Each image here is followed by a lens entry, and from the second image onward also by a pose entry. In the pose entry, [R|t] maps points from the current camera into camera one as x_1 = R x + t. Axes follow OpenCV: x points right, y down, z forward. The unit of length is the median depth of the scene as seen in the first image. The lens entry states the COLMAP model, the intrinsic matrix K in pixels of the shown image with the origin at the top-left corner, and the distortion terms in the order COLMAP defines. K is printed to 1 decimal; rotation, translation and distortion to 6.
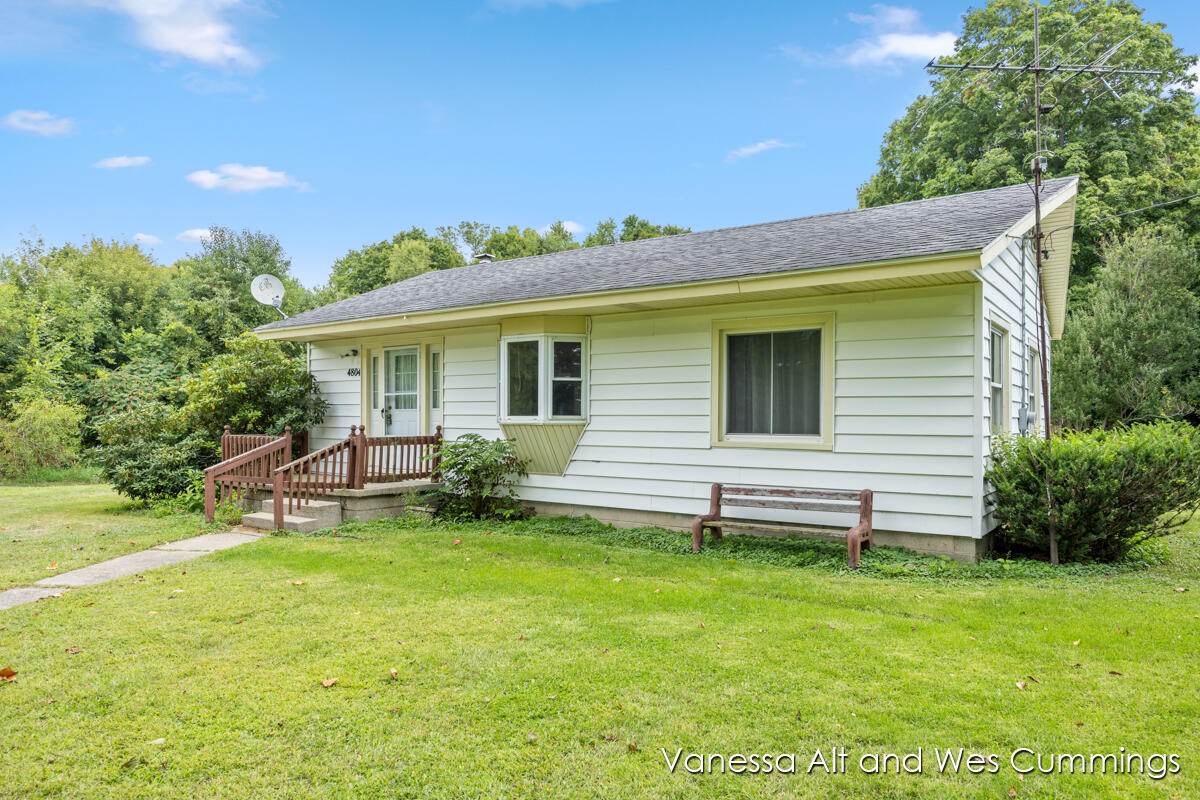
lens RADIAL K [[792.1, 0, 600.0], [0, 792.1, 400.5], [0, 0, 1]] dist [0.000123, 0.000011]
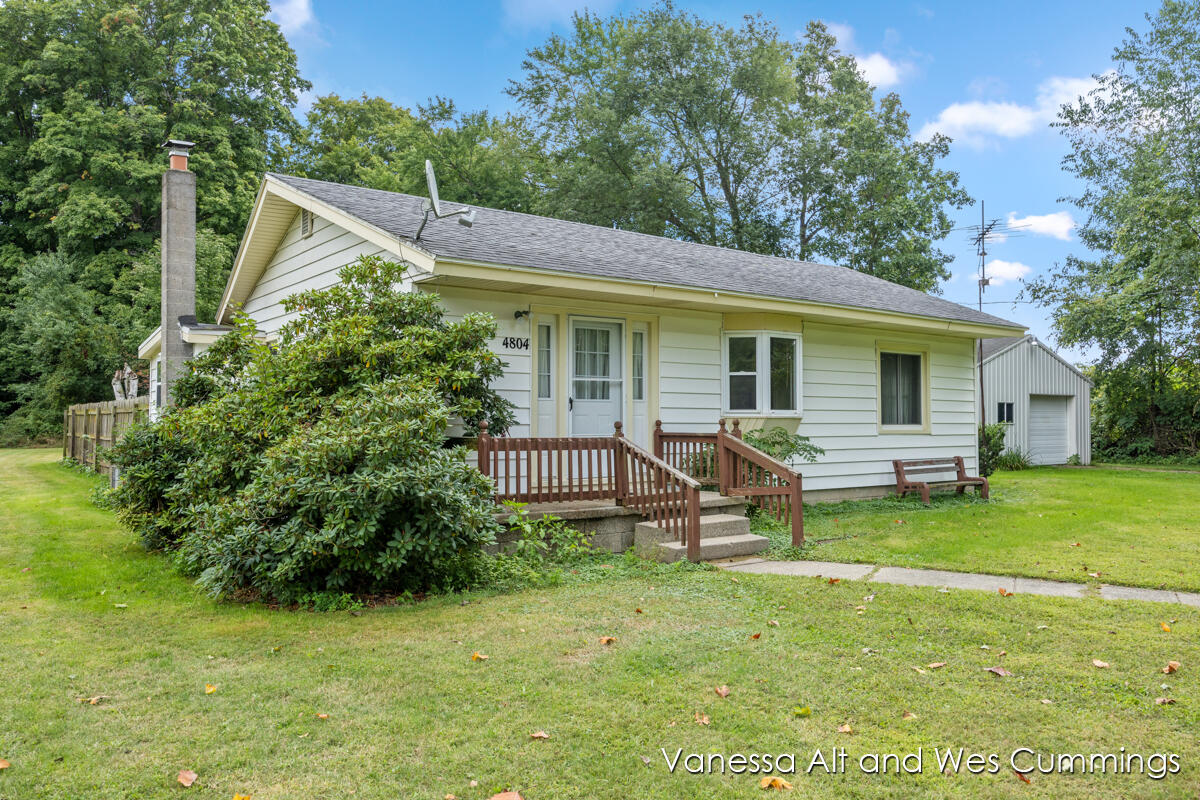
lens RADIAL K [[942.3, 0, 600.0], [0, 942.3, 405.3], [0, 0, 1]] dist [-0.002769, -0.000340]
pose [[0.278678, 0.013327, 0.960292, -1.439634], [-0.023356, 0.999702, -0.007096, 0.029556], [-0.960100, -0.020451, 0.278907, 0.948817]]
